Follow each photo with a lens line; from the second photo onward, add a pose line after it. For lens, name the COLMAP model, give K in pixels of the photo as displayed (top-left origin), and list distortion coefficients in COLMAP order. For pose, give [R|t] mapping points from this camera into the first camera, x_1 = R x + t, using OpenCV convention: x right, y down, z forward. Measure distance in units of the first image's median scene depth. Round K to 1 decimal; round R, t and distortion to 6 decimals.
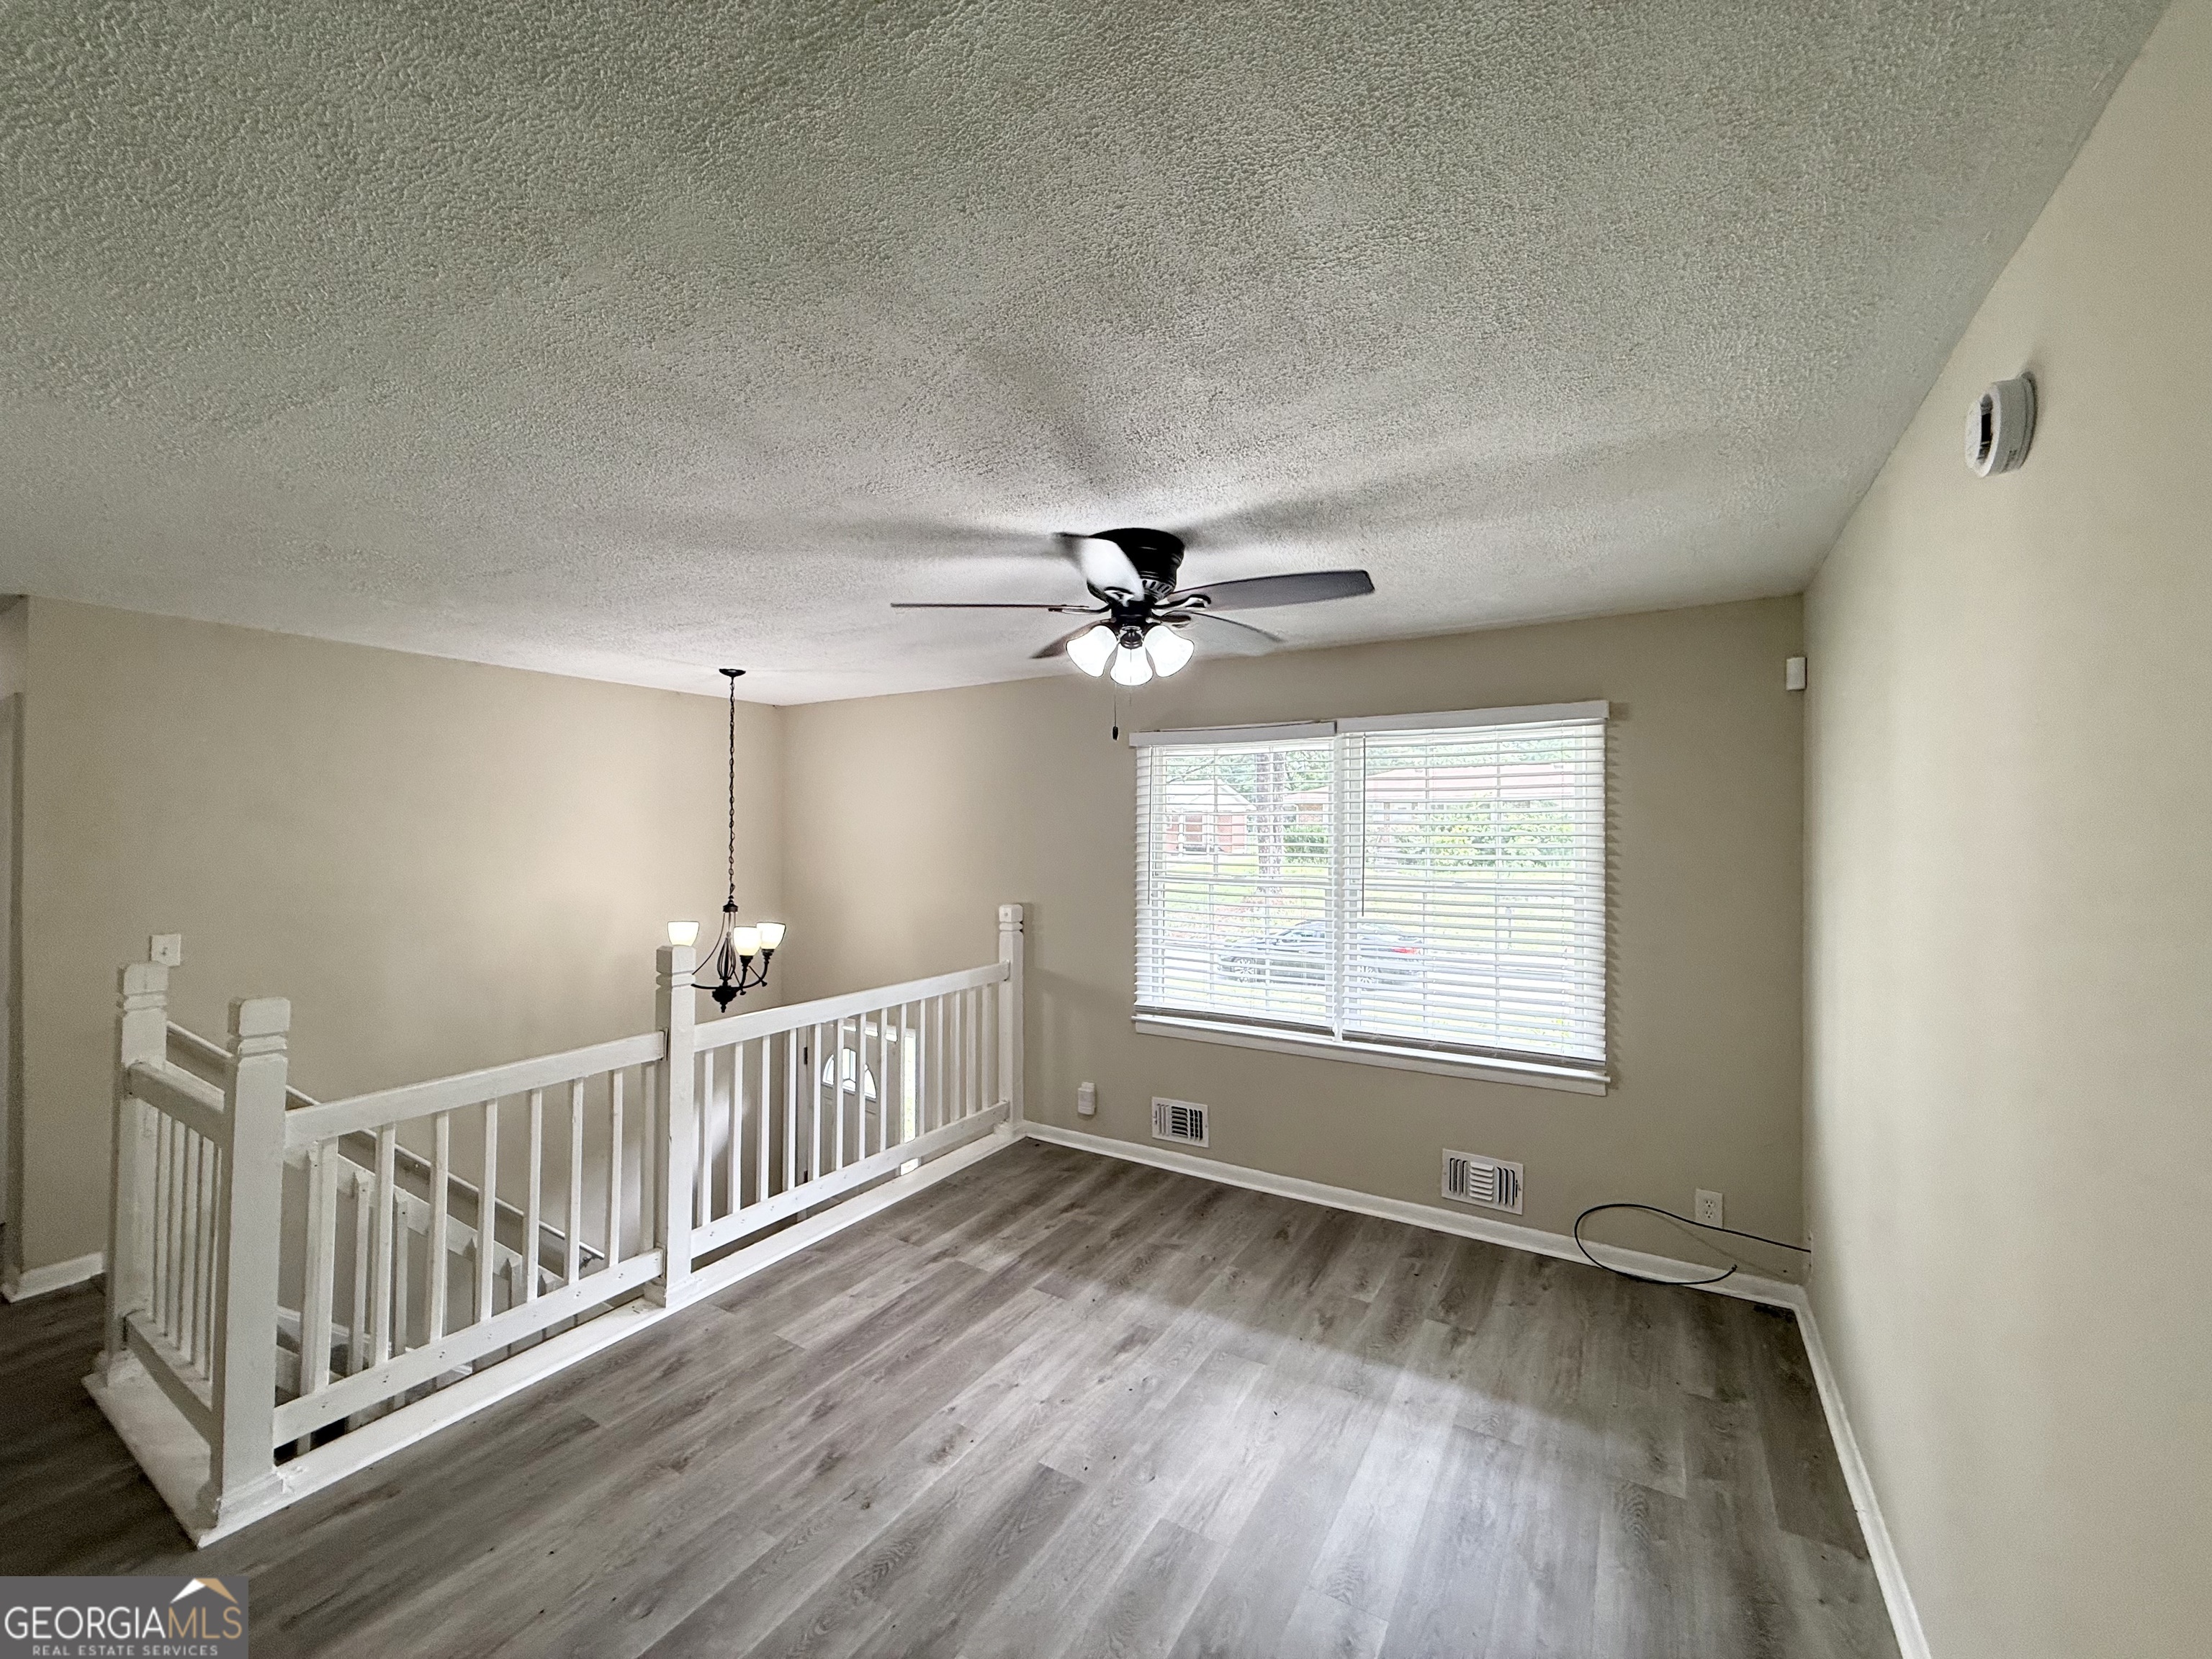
lens RADIAL K [[881.2, 0, 1096.1], [0, 881.2, 825.6], [0, 0, 1]] dist [0.000174, 0.000326]
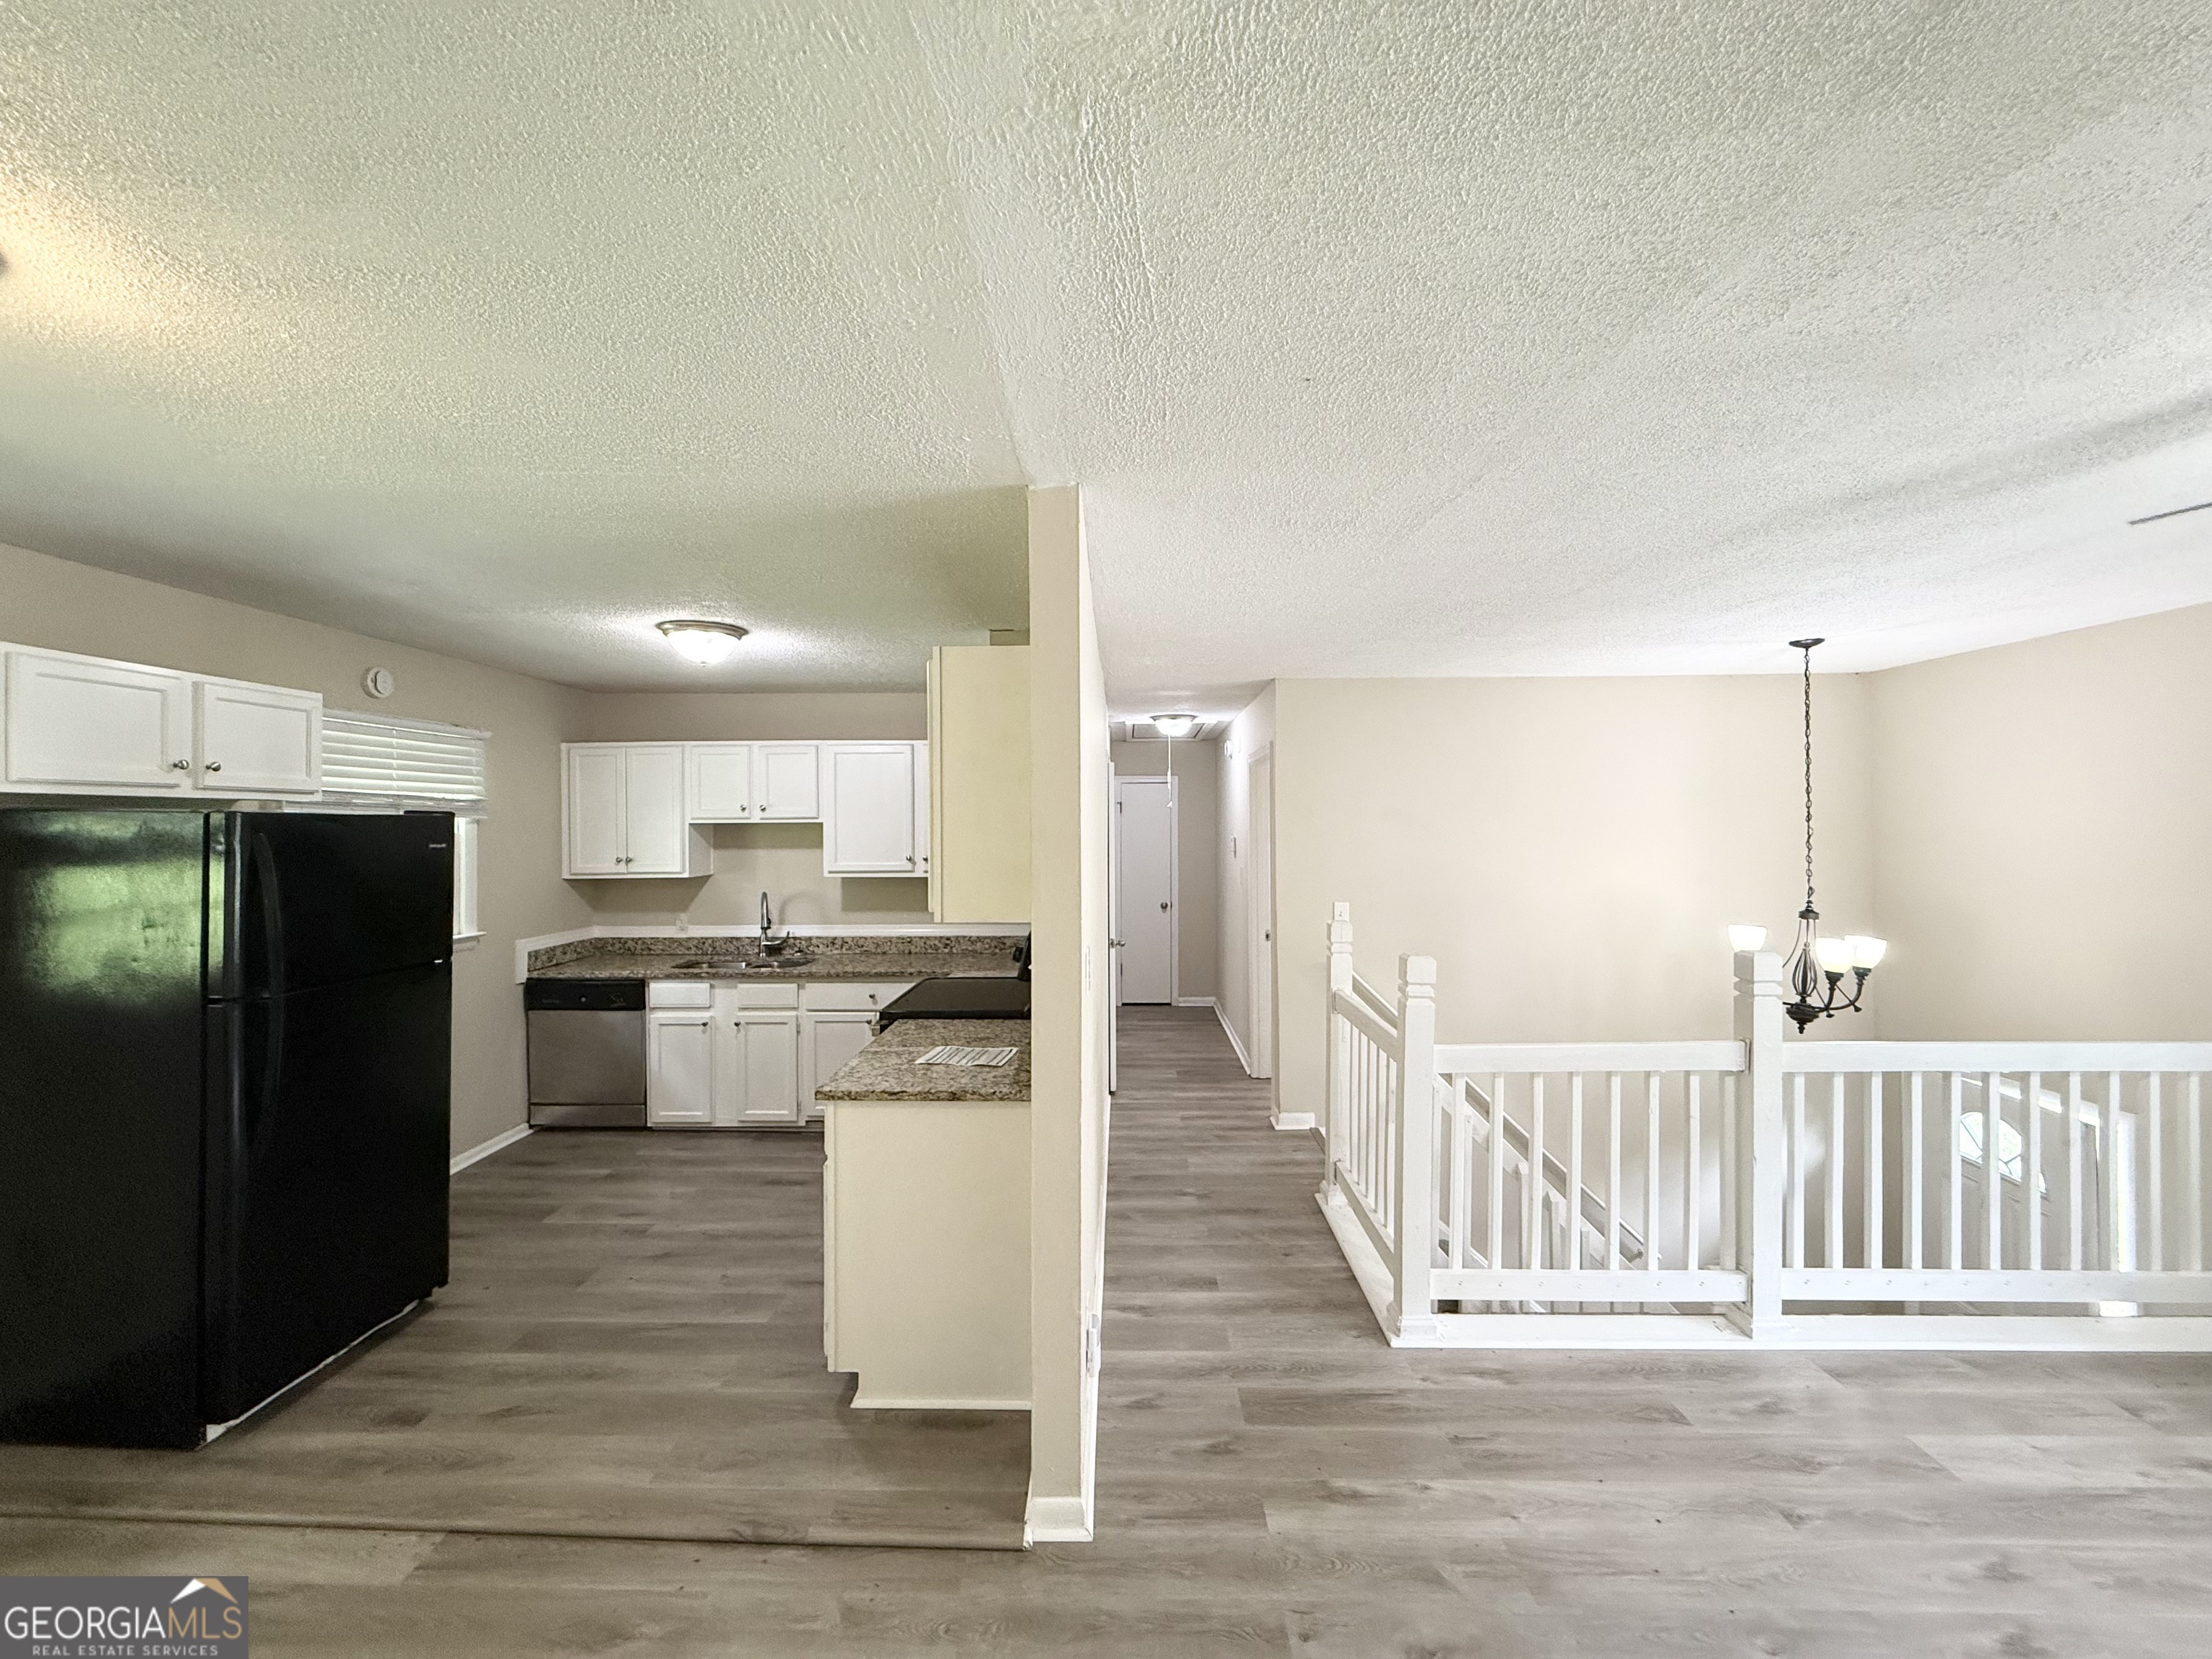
lens RADIAL K [[881.2, 0, 1099.5], [0, 881.2, 824.6], [0, 0, 1]] dist [0.000174, 0.000326]
pose [[0.509045, -0.007881, -0.860704, -0.032776], [0.011491, 0.999931, -0.002360, -0.002084], [0.860663, -0.008689, 0.509100, -0.060709]]
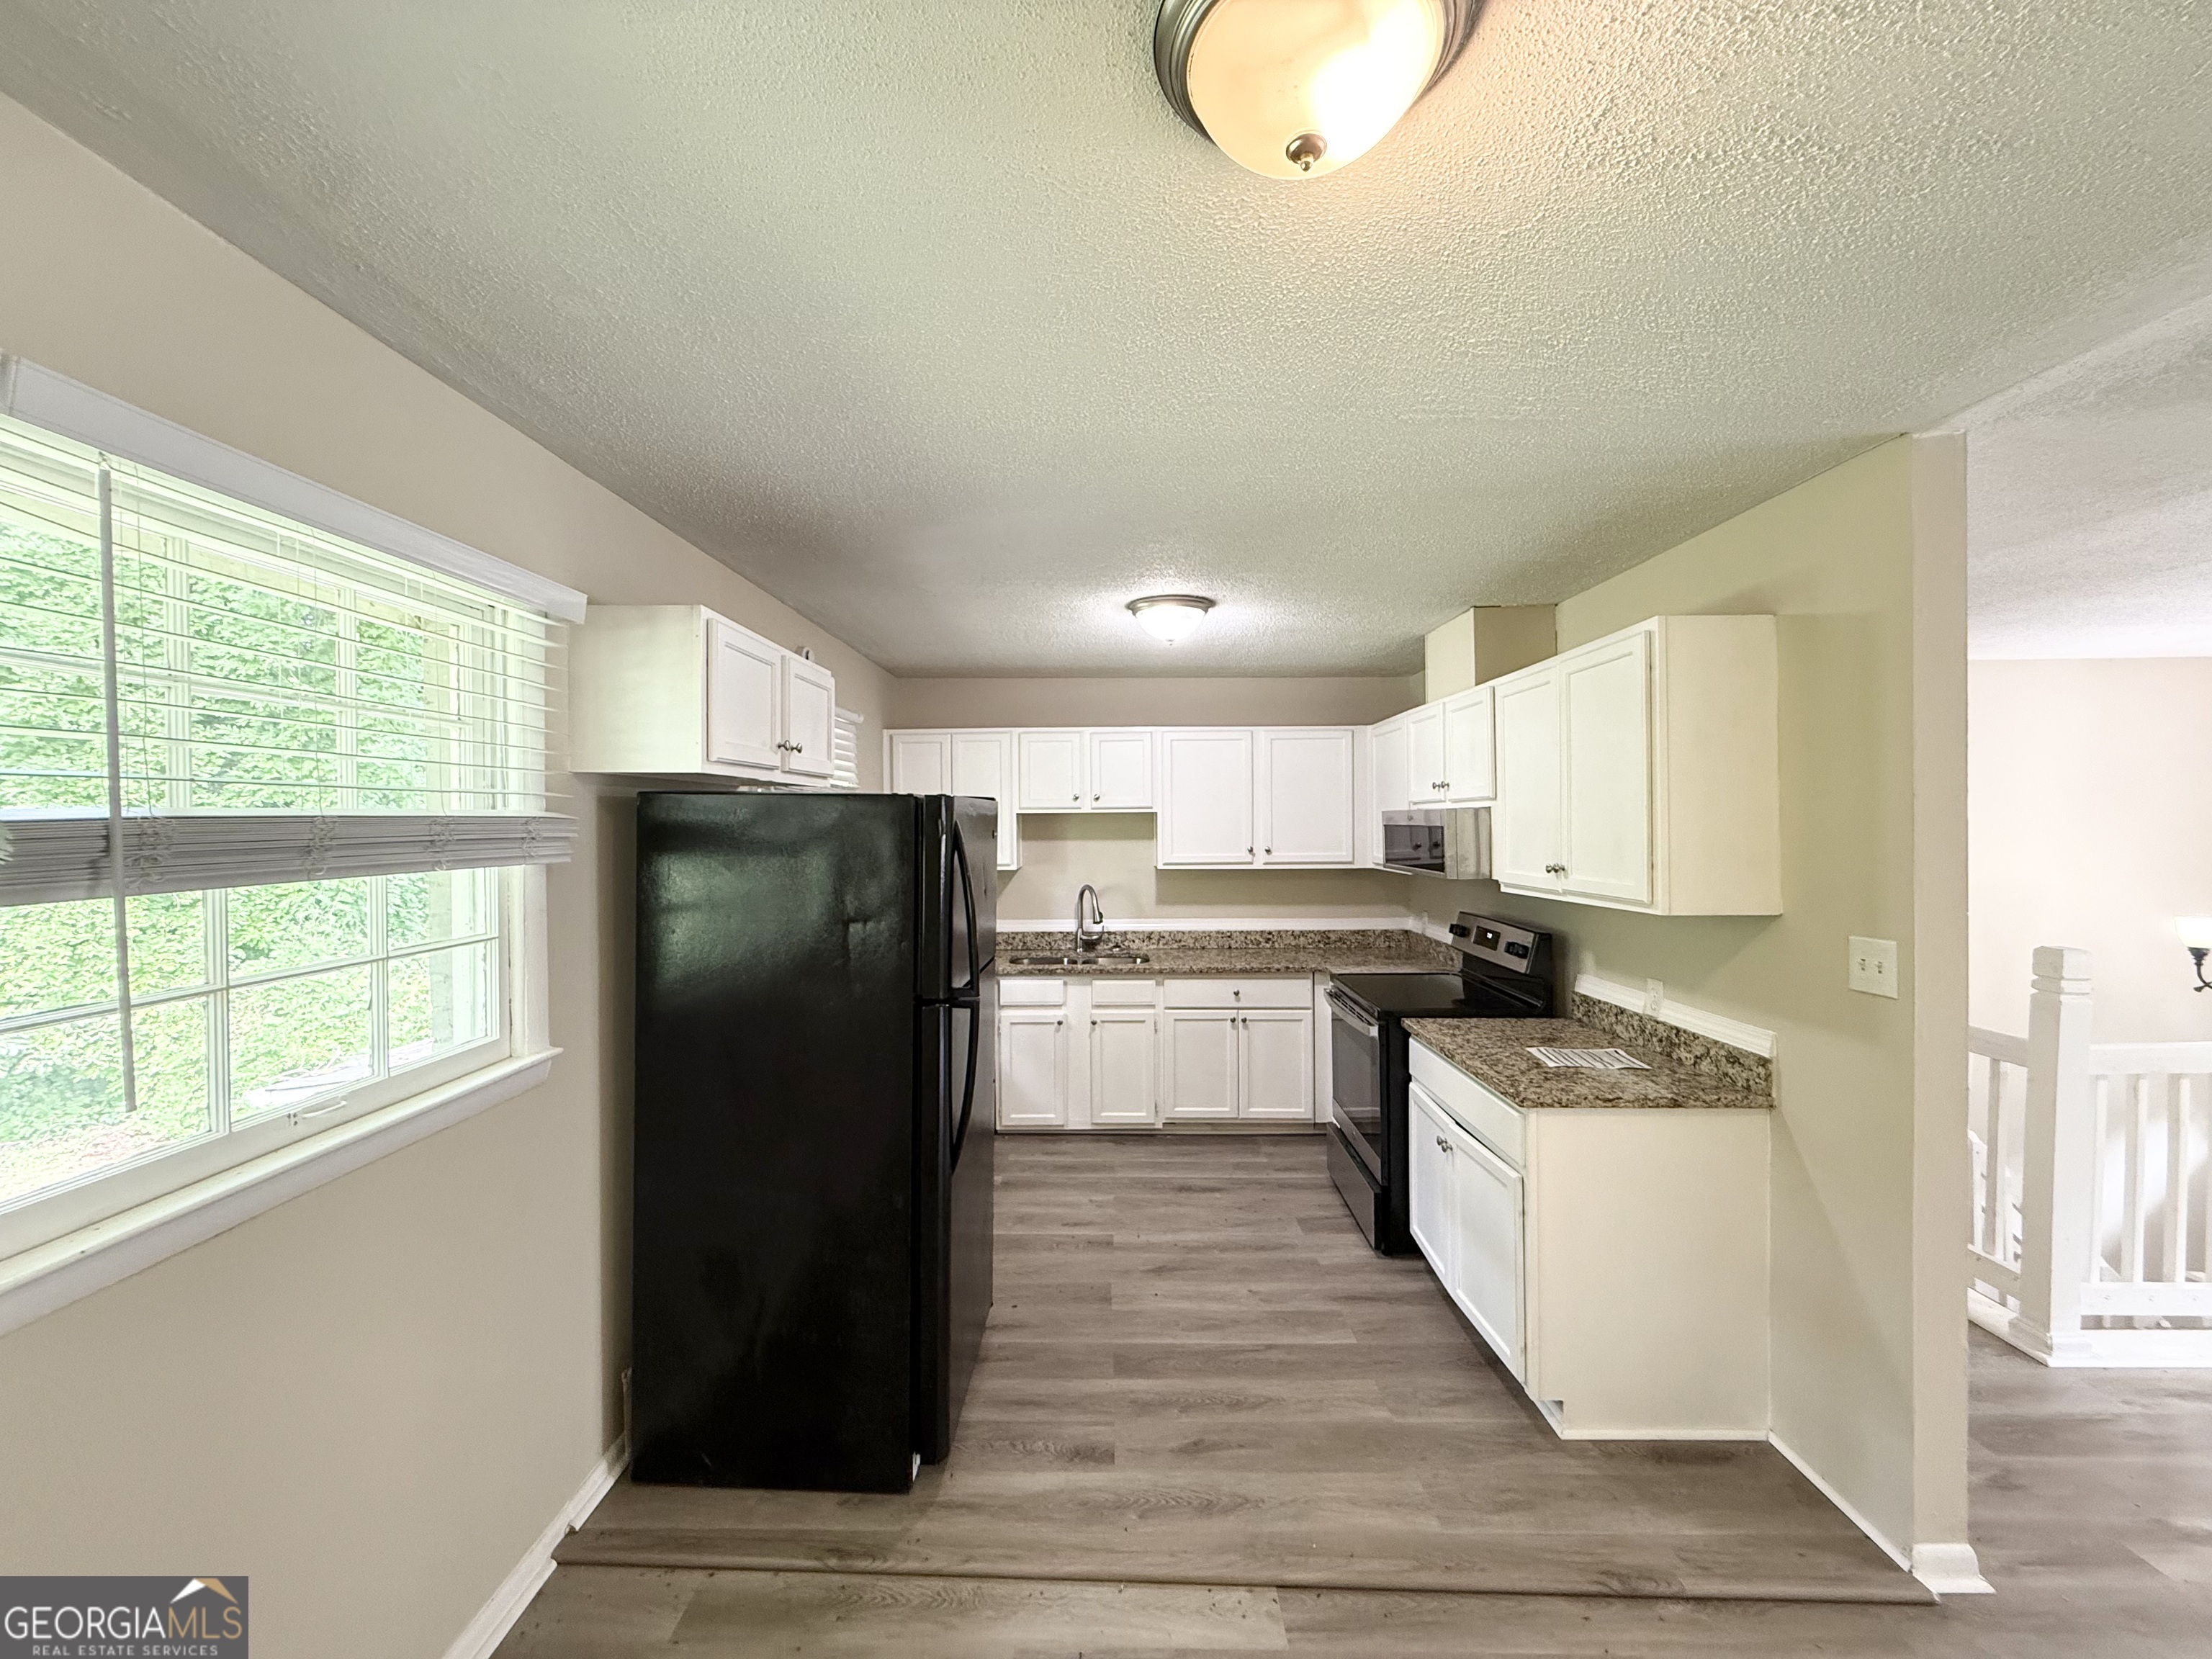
lens RADIAL K [[881.2, 0, 1100.8], [0, 881.2, 825.2], [0, 0, 1]] dist [0.000174, 0.000326]
pose [[0.518576, -0.001720, -0.855030, -0.423990], [0.011010, 0.999928, 0.004666, -0.001444], [0.854961, -0.011834, 0.518558, -0.585216]]
